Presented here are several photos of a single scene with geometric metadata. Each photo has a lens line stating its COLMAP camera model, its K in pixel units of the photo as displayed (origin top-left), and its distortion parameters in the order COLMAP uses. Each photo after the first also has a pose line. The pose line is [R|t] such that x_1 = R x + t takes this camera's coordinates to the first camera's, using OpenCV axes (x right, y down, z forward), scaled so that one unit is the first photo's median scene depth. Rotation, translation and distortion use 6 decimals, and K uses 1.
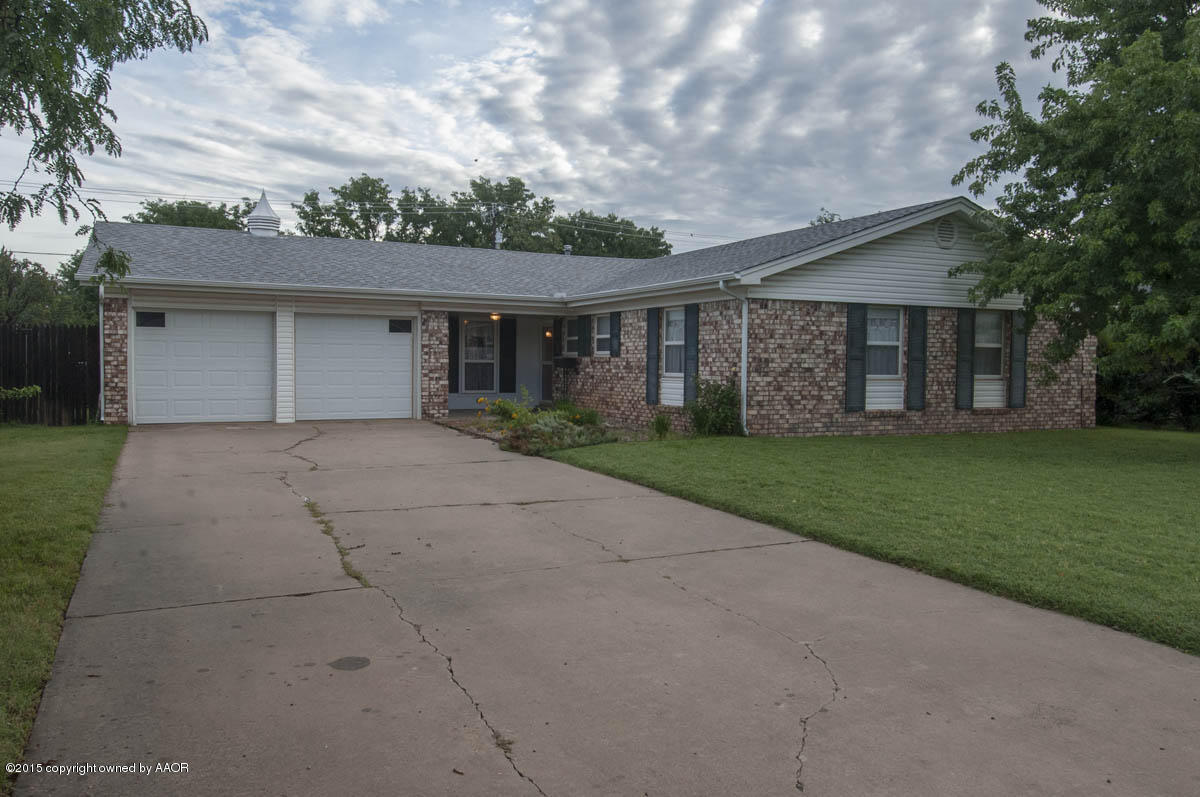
lens RADIAL K [[909.3, 0, 654.7], [0, 909.3, 394.1], [0, 0, 1]] dist [0.027952, -0.001469]
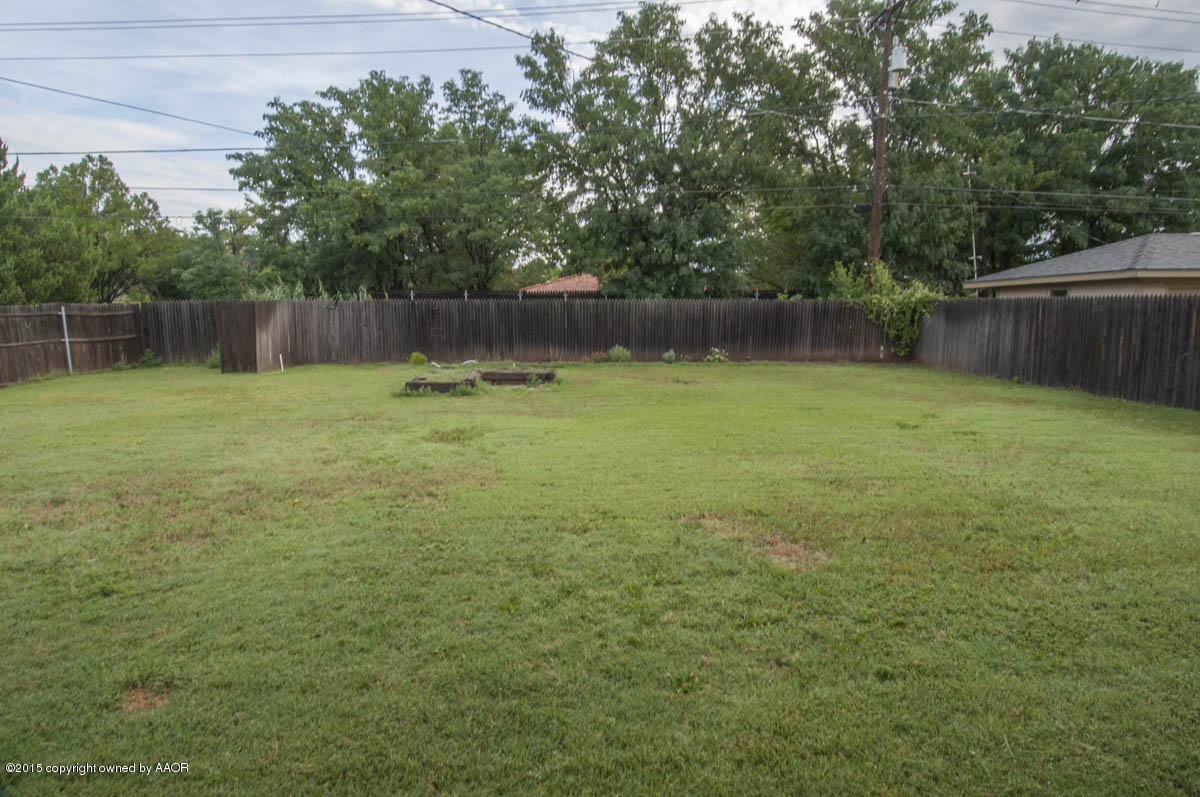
lens RADIAL K [[624.5, 0, 609.9], [0, 624.5, 388.3], [0, 0, 1]] dist [0.047235, -0.052170]
pose [[0.875435, 0.039800, -0.481695, -0.330414], [-0.000941, 0.996742, 0.080645, -0.066324], [0.483335, -0.070146, 0.872621, 1.558964]]
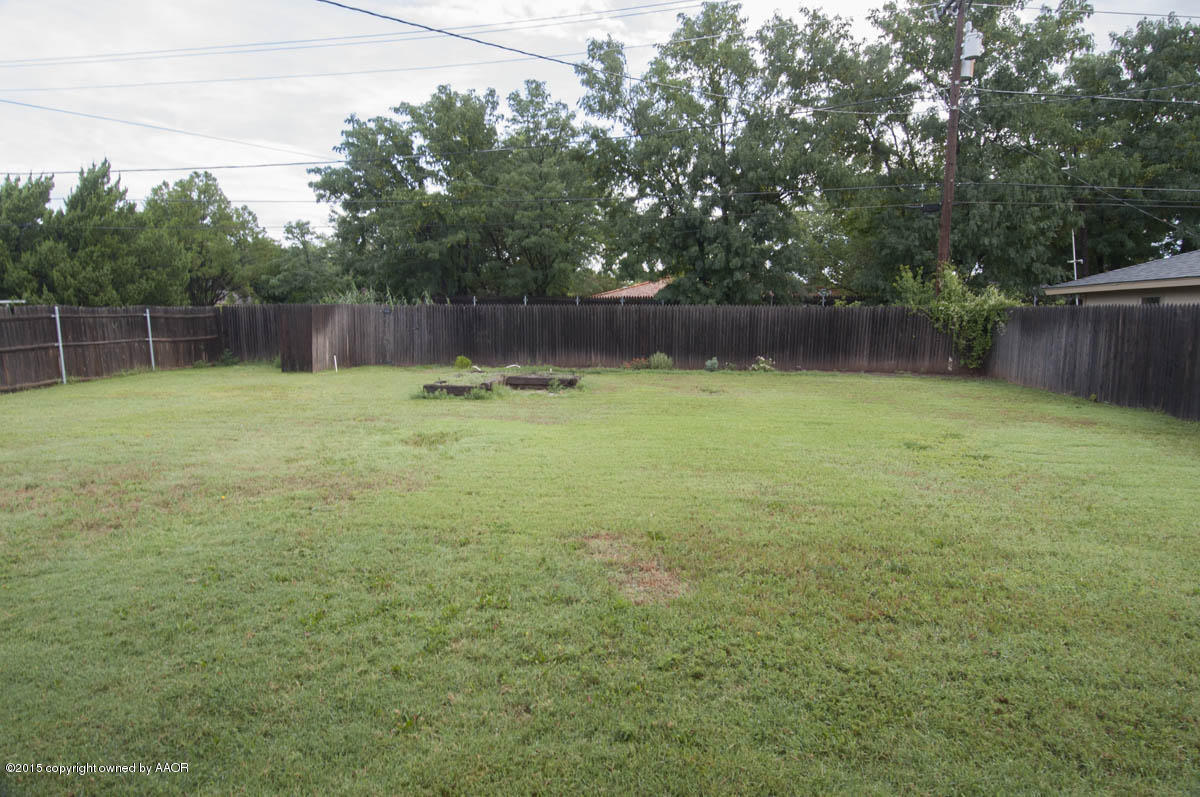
lens RADIAL K [[624.5, 0, 609.9], [0, 624.5, 388.3], [0, 0, 1]] dist [0.047235, -0.052170]
pose [[0.794105, 0.055385, -0.605252, -0.281915], [-0.014476, 0.997280, 0.072265, -0.067059], [0.607608, -0.048625, 0.792747, 1.604250]]
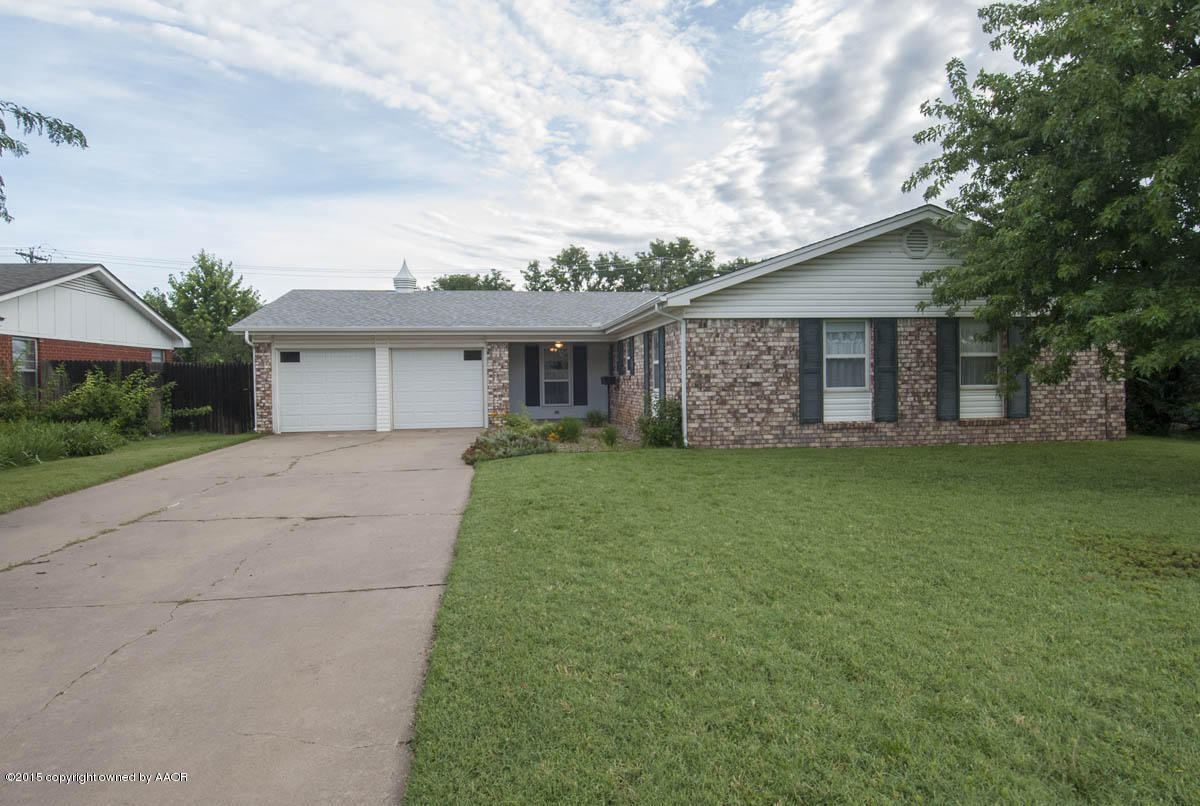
lens RADIAL K [[668.2, 0, 619.3], [0, 668.2, 387.5], [0, 0, 1]] dist [0.043921, -0.063715]
pose [[0.939818, -0.018123, -0.341194, 0.233625], [0.011608, 0.999709, -0.021128, -0.006908], [0.341478, 0.015896, 0.939755, 0.184112]]
